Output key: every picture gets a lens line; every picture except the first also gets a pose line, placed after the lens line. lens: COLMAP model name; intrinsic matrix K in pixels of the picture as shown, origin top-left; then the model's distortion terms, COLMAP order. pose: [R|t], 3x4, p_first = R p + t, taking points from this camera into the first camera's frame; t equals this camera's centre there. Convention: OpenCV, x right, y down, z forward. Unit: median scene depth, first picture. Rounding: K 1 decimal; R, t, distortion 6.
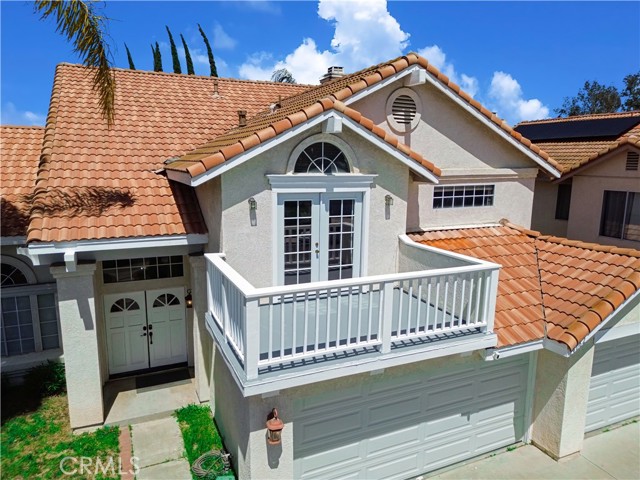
lens RADIAL K [[442.3, 0, 317.8], [0, 442.3, 238.5], [0, 0, 1]] dist [0.006272, 0.000470]
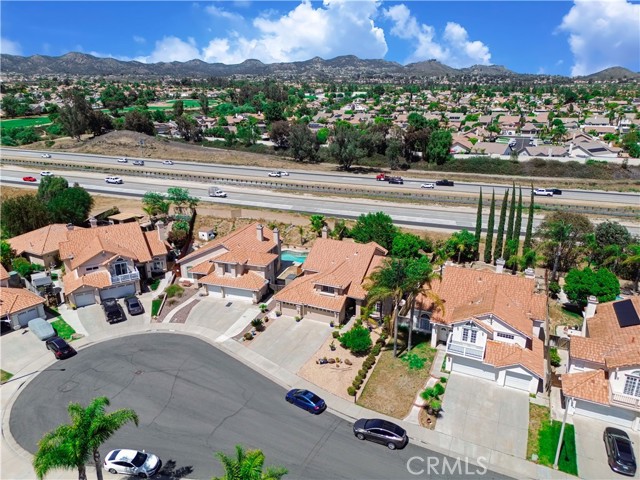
lens RADIAL K [[442.3, 0, 317.6], [0, 442.3, 239.7], [0, 0, 1]] dist [0.006272, 0.000470]
pose [[0.655411, 0.240220, -0.716052, 2.586696], [-0.130560, 0.969834, 0.205855, -2.176894], [0.743902, -0.041432, 0.667003, -4.419843]]
